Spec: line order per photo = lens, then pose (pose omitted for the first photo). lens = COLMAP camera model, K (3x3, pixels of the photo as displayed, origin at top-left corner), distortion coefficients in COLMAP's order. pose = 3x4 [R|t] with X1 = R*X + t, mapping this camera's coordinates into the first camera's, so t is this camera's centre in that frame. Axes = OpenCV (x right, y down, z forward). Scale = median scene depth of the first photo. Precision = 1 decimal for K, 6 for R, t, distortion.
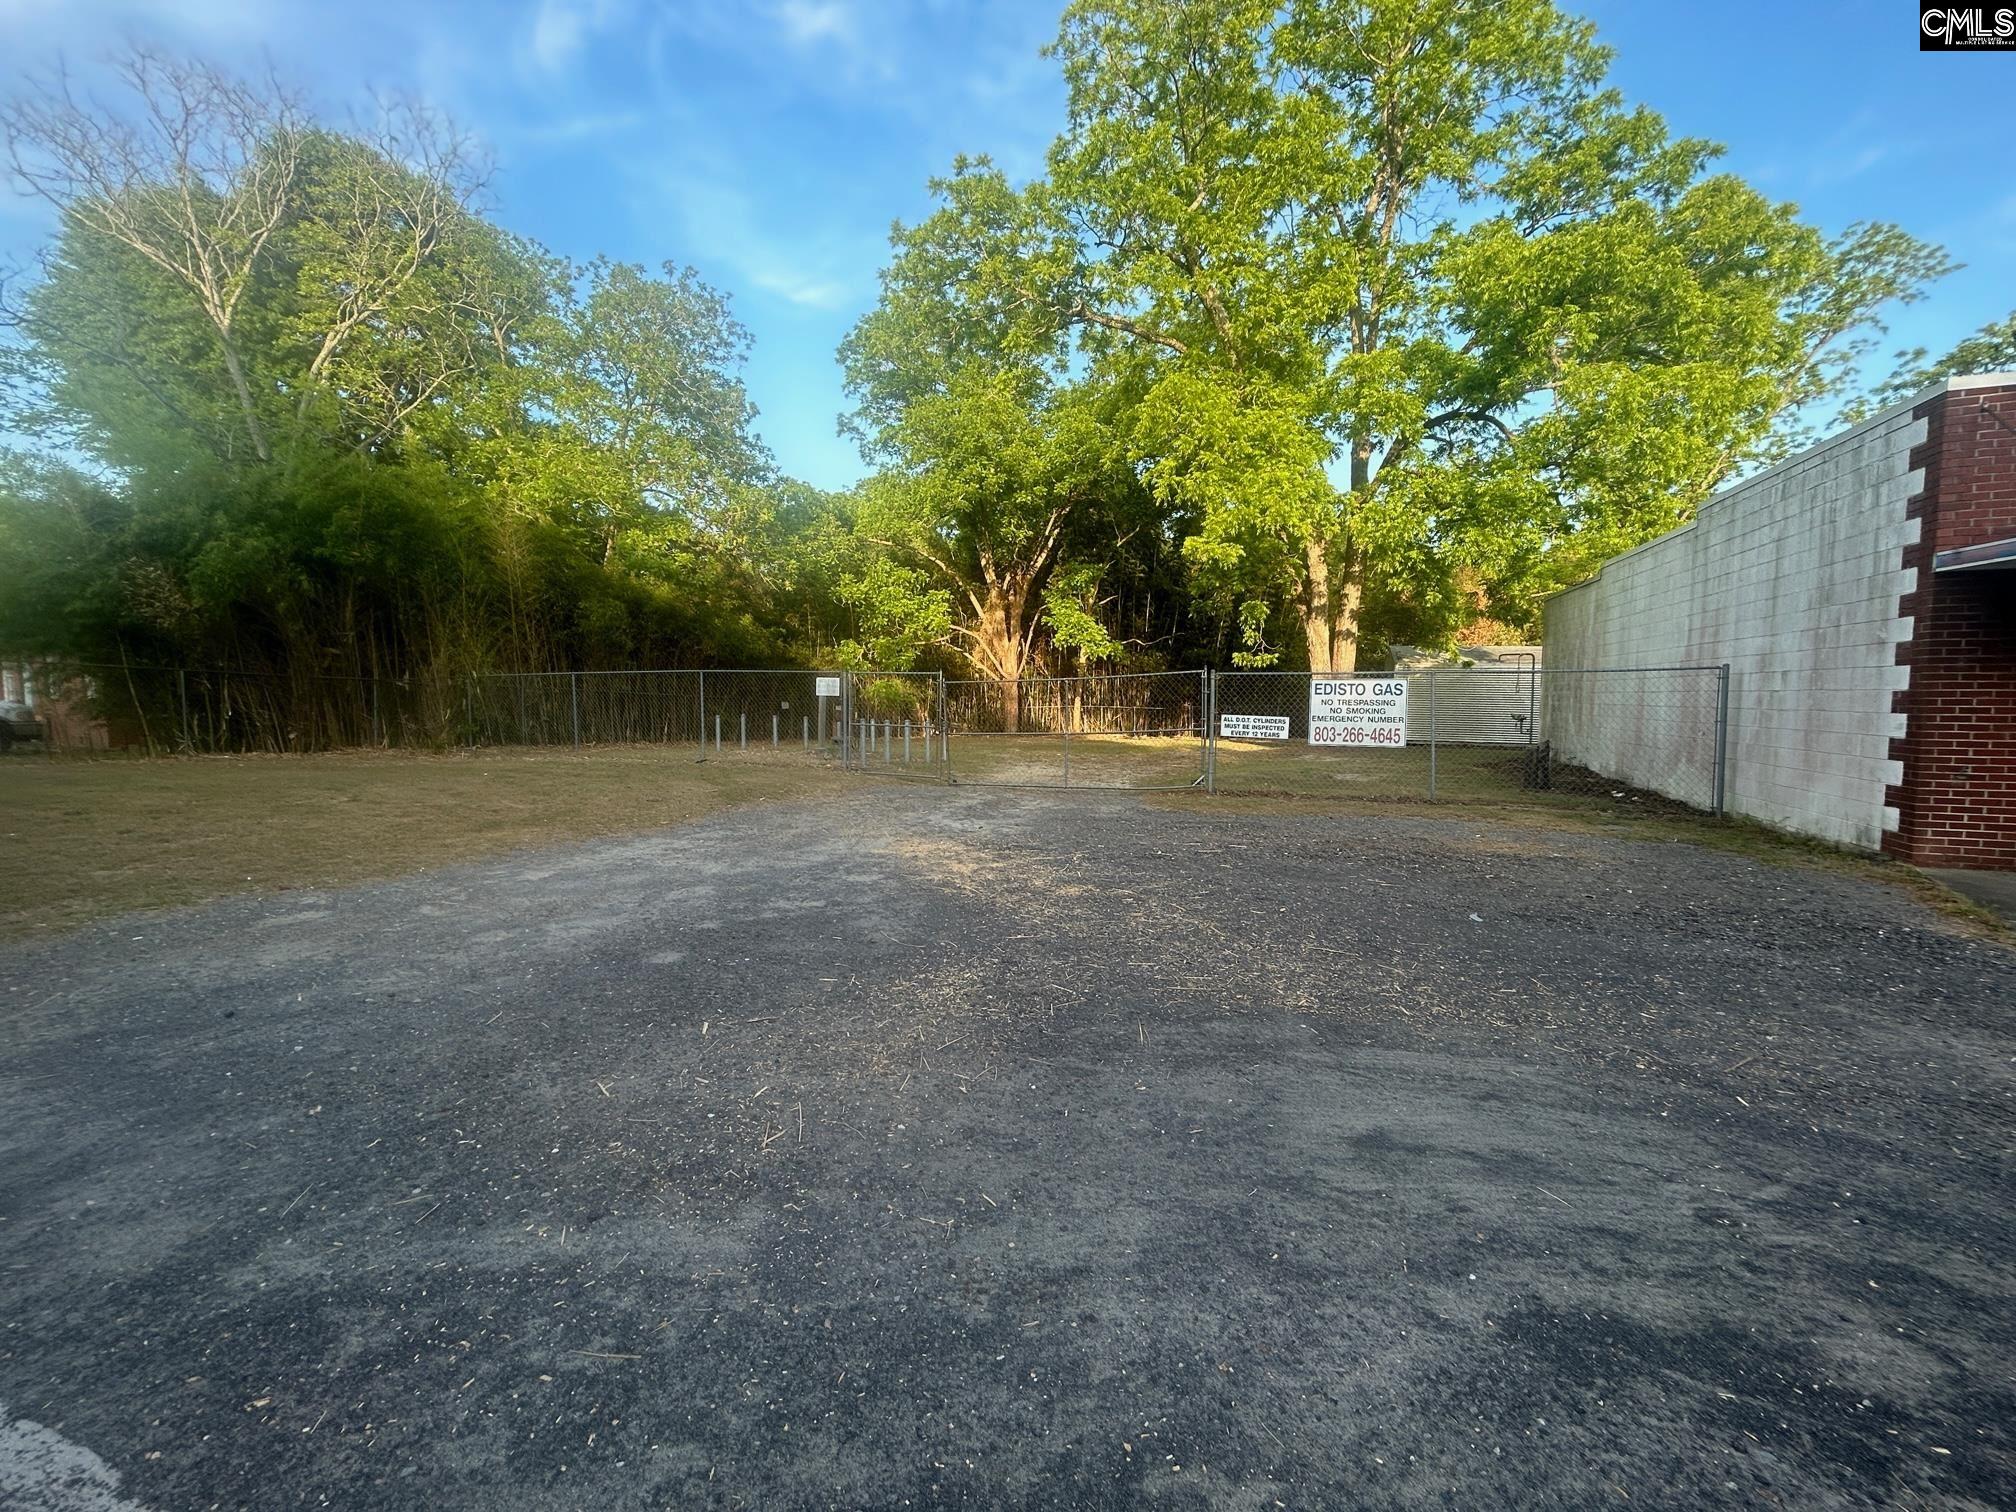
lens RADIAL K [[812.7, 0, 1002.1], [0, 812.7, 750.6], [0, 0, 1]] dist [0.000997, 0.000288]
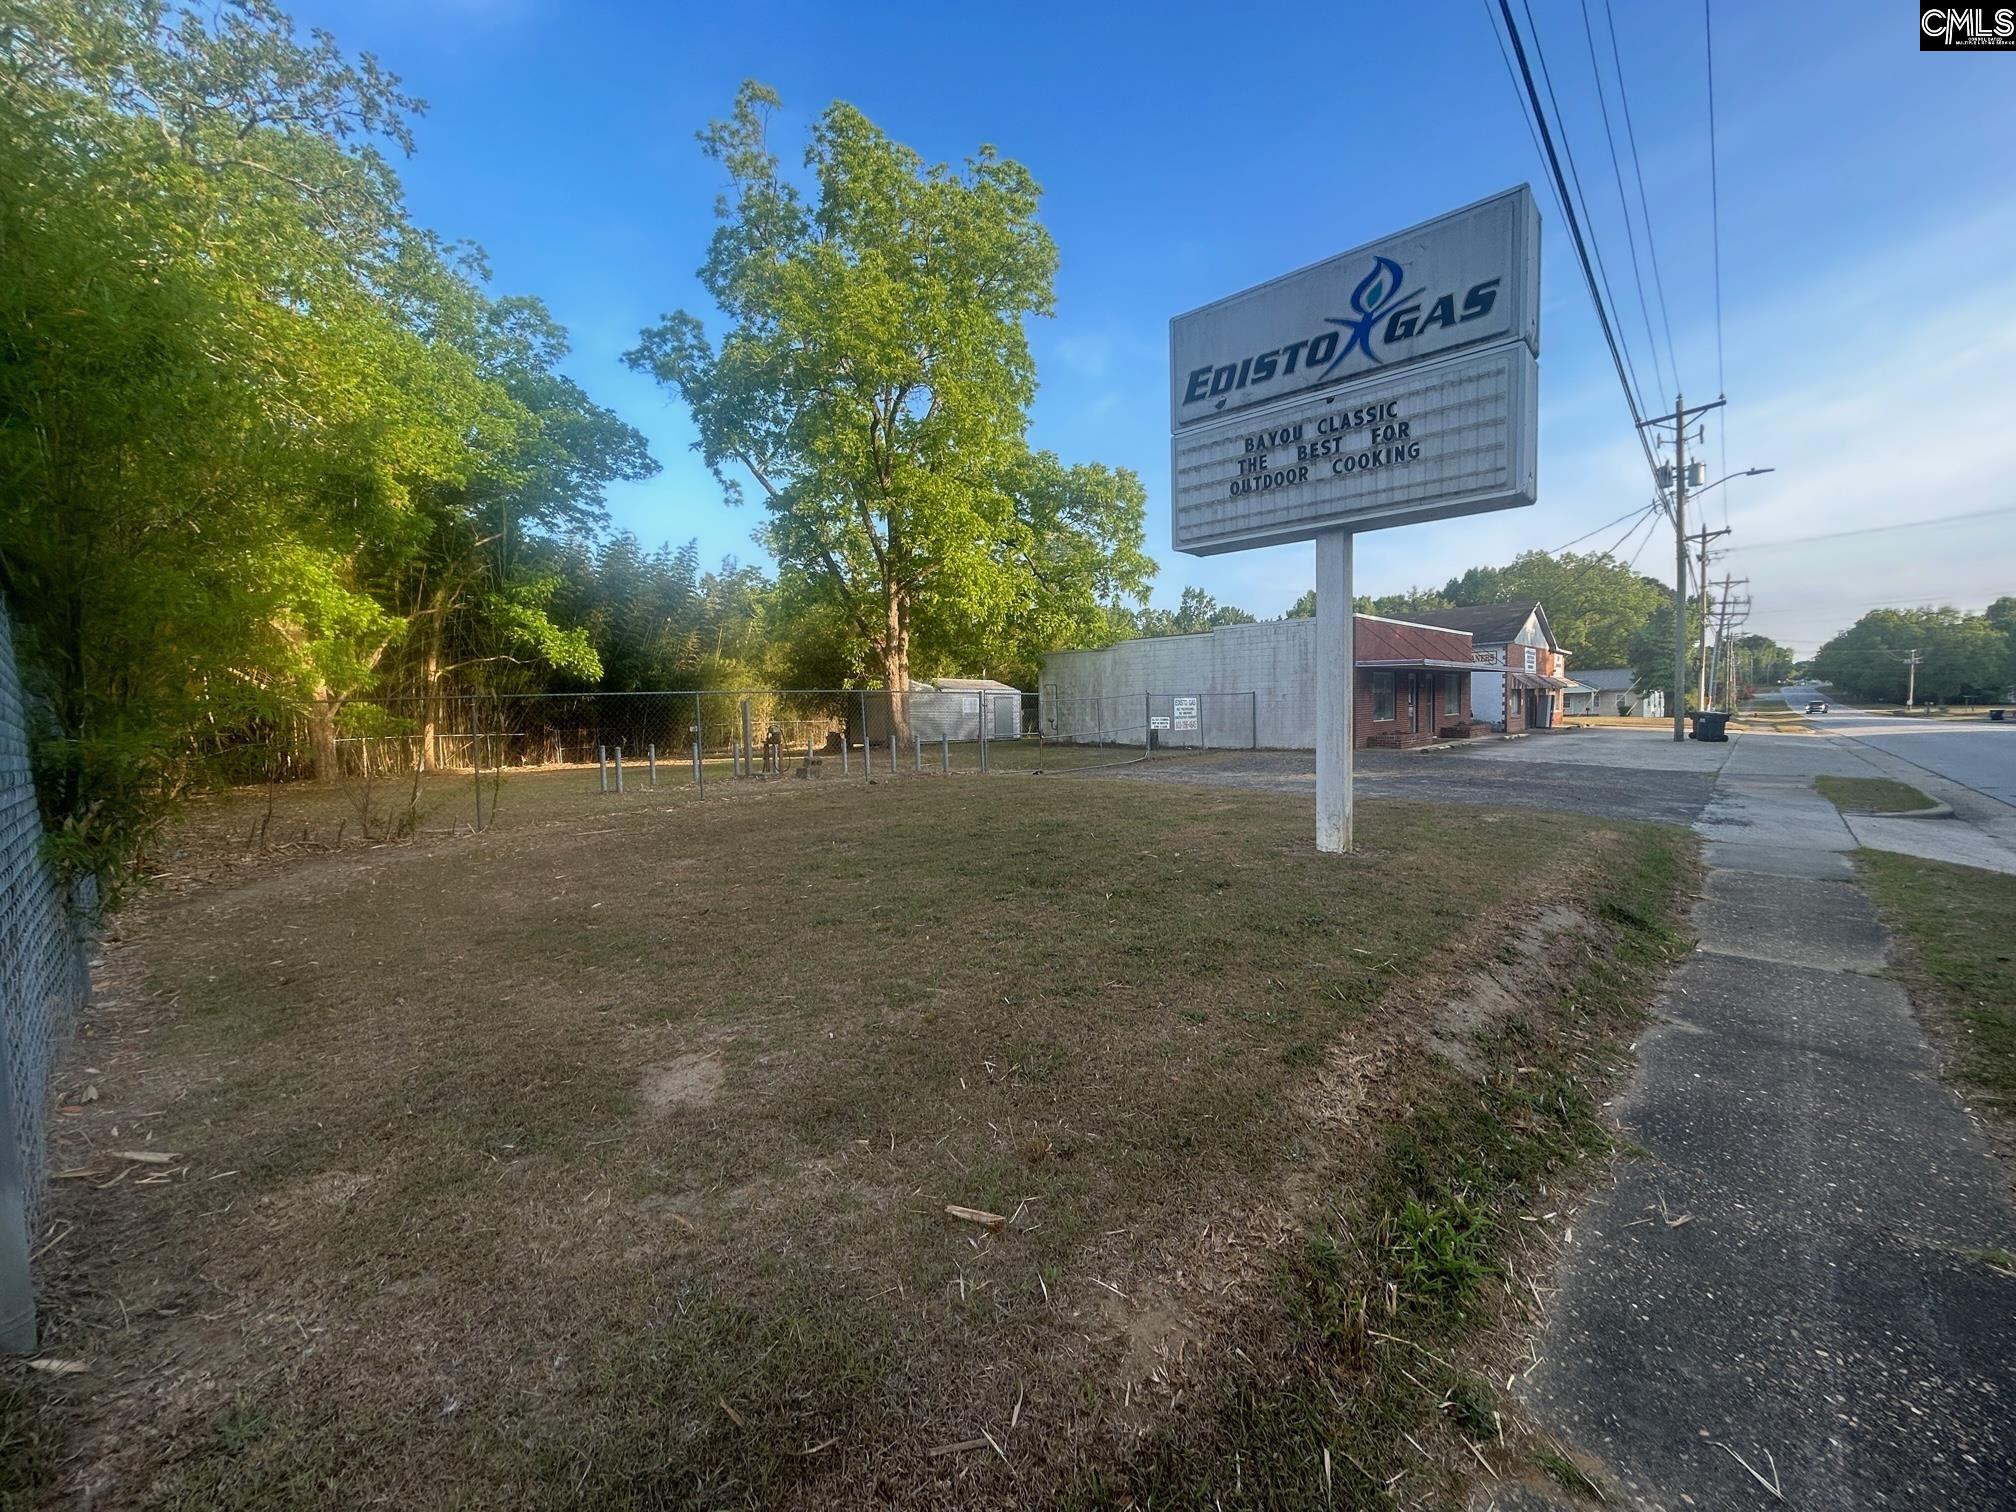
lens RADIAL K [[804.7, 0, 1008.7], [0, 804.7, 748.7], [0, 0, 1]] dist [-0.000304, -0.000244]
pose [[0.372584, -0.066398, 0.925620, -0.484824], [0.089452, 0.995362, 0.035394, -0.021922], [-0.923677, 0.069611, 0.376796, 0.196283]]
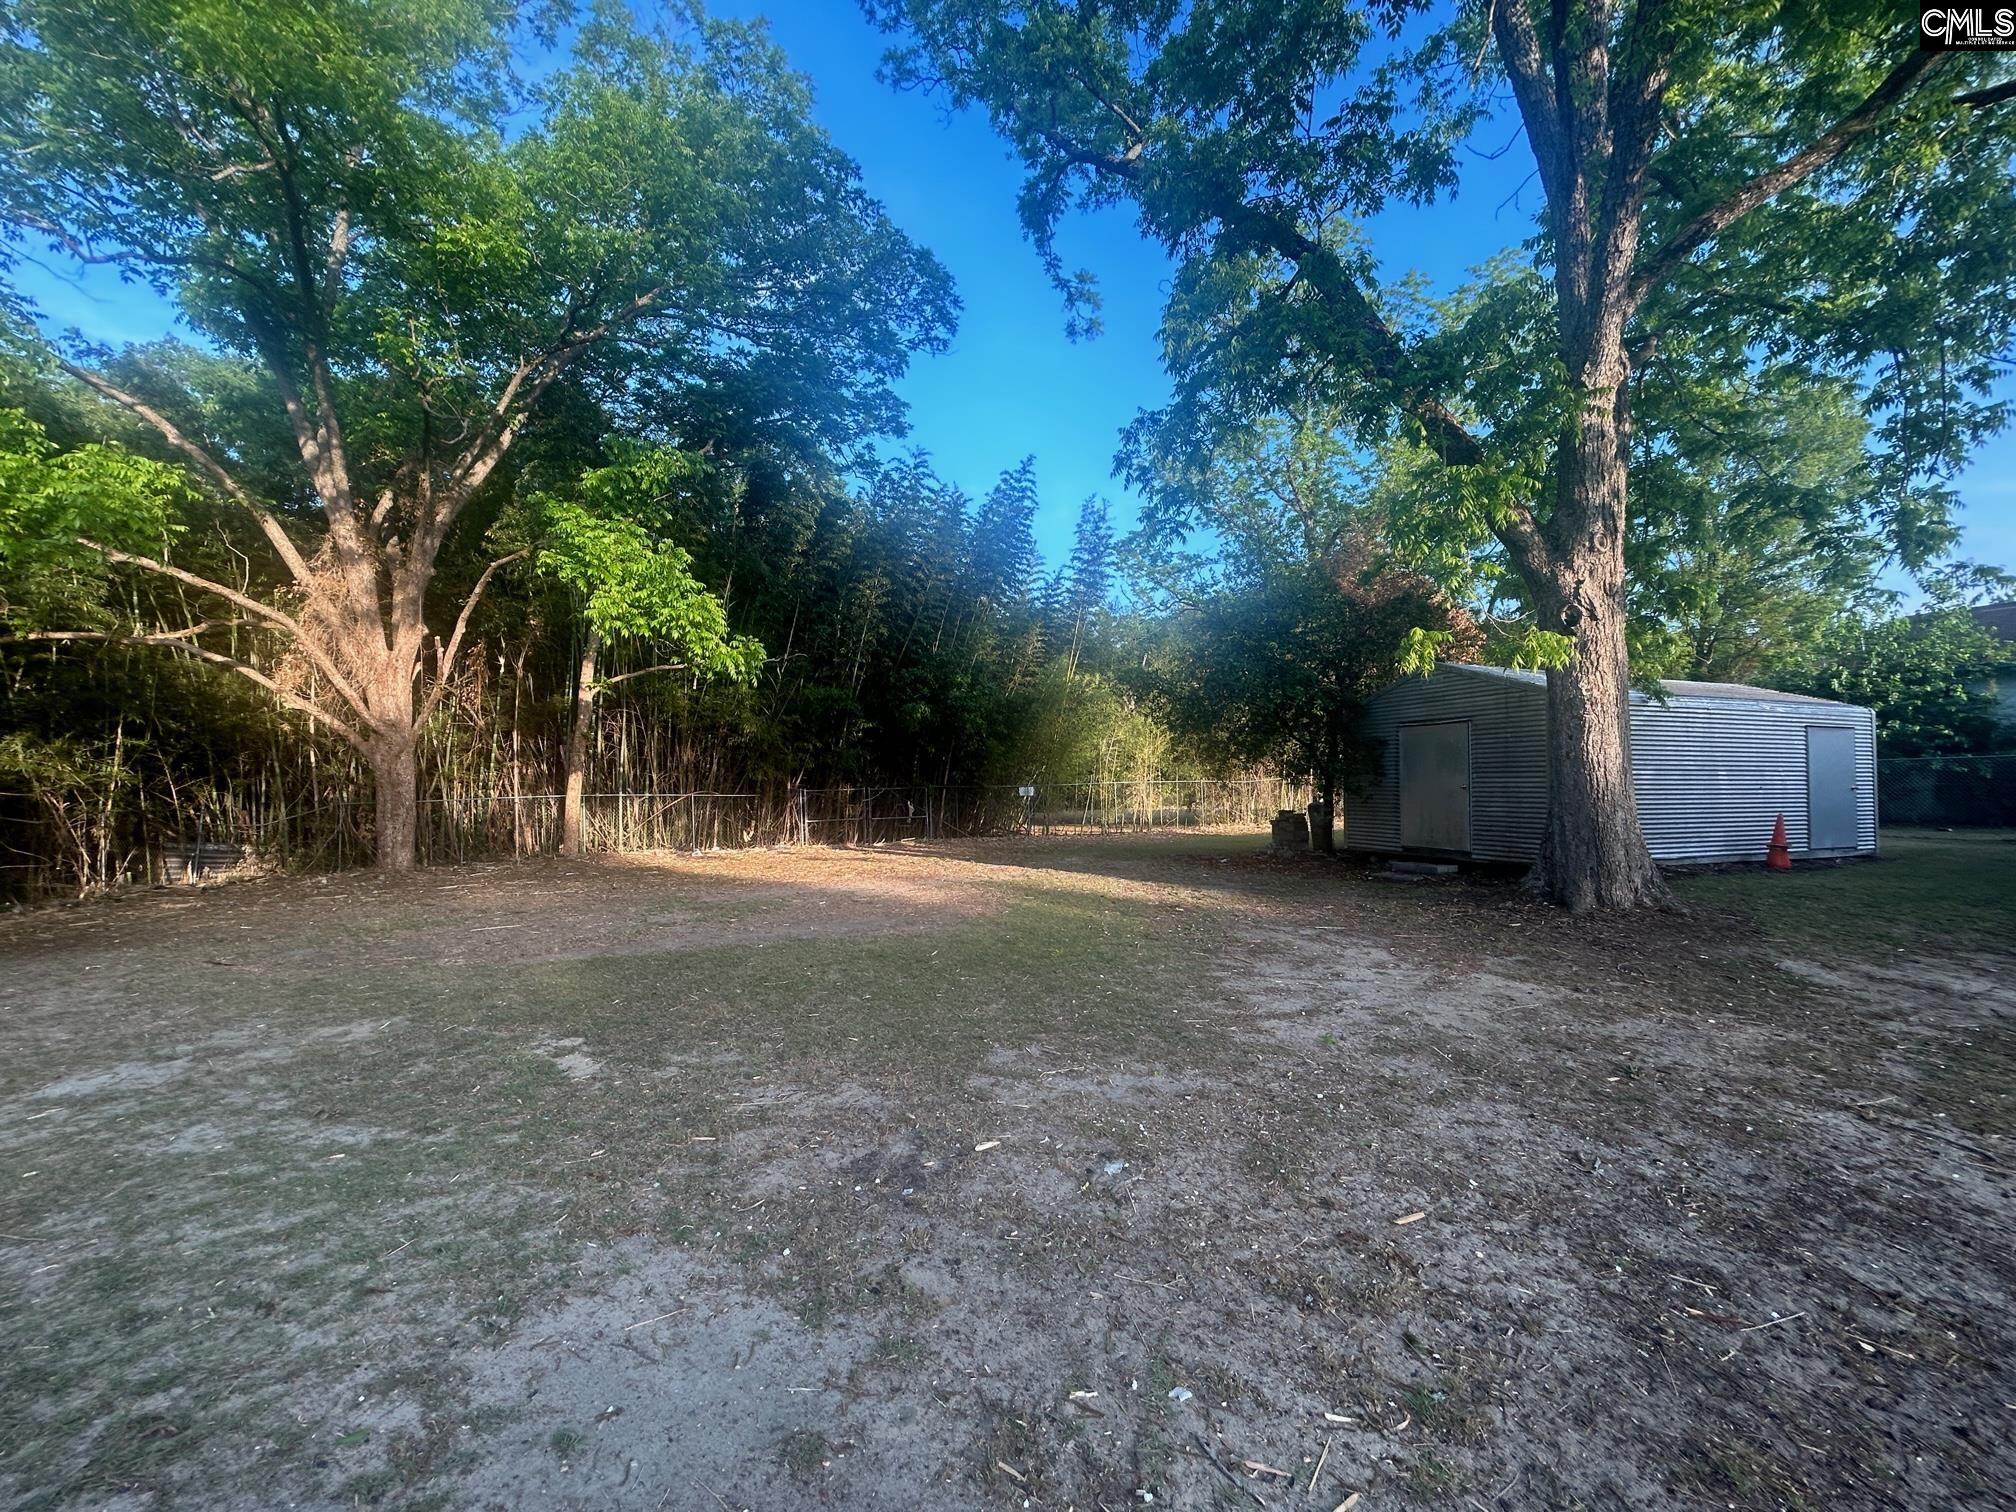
lens RADIAL K [[804.7, 0, 1008.7], [0, 804.7, 748.7], [0, 0, 1]] dist [-0.000304, -0.000244]
pose [[0.765972, 0.002652, 0.642868, -0.015739], [0.056083, 0.995903, -0.070931, -0.038246], [-0.640423, 0.090385, 0.762686, 0.547150]]
